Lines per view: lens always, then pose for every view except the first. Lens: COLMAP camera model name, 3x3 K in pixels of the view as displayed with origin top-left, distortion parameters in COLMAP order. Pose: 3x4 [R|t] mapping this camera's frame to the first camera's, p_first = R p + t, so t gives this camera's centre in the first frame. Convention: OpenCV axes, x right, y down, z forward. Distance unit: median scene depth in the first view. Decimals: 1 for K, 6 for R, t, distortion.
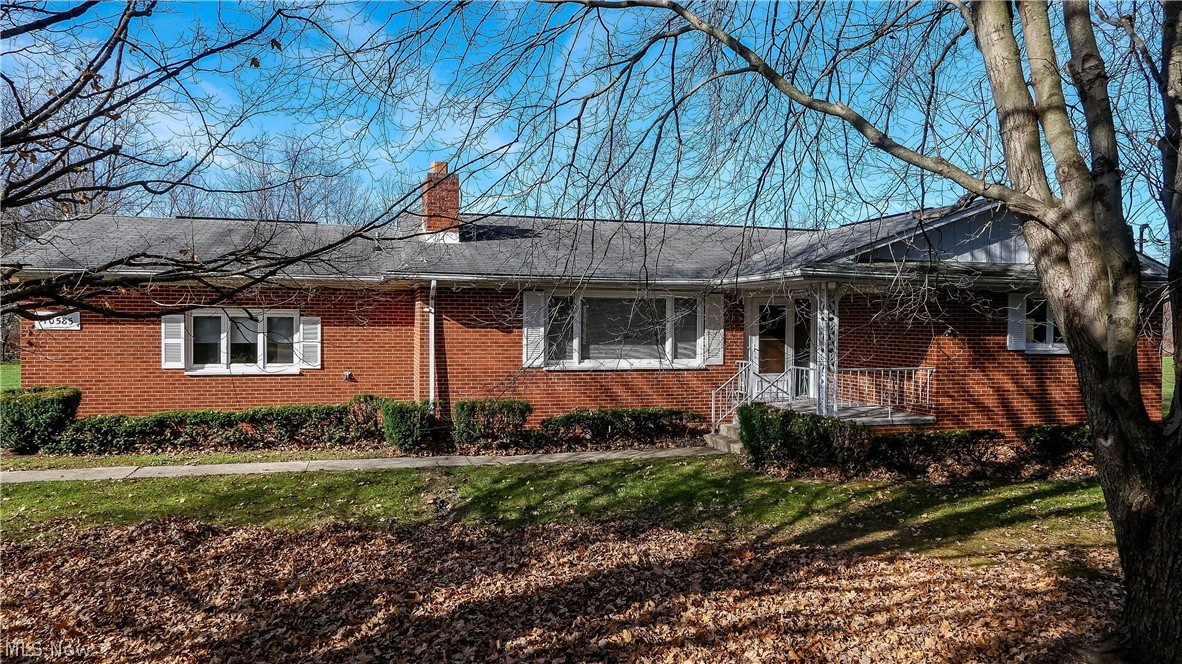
lens RADIAL K [[775.7, 0, 594.5], [0, 775.7, 330.5], [0, 0, 1]] dist [-0.029504, 0.011246]
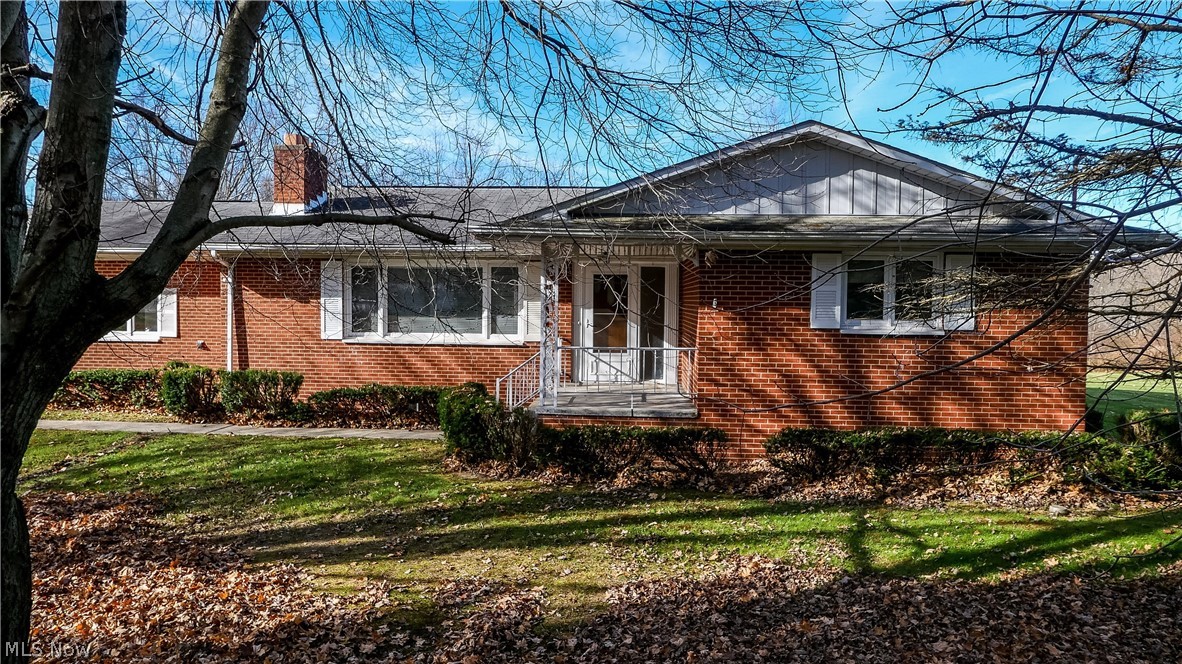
lens RADIAL K [[775.7, 0, 591.0], [0, 775.7, 331.5], [0, 0, 1]] dist [-0.029504, 0.011246]
pose [[0.947147, 0.016272, -0.320388, 0.530527], [-0.008101, 0.999607, 0.026820, 0.009219], [0.320699, -0.022807, 0.946907, 0.184986]]
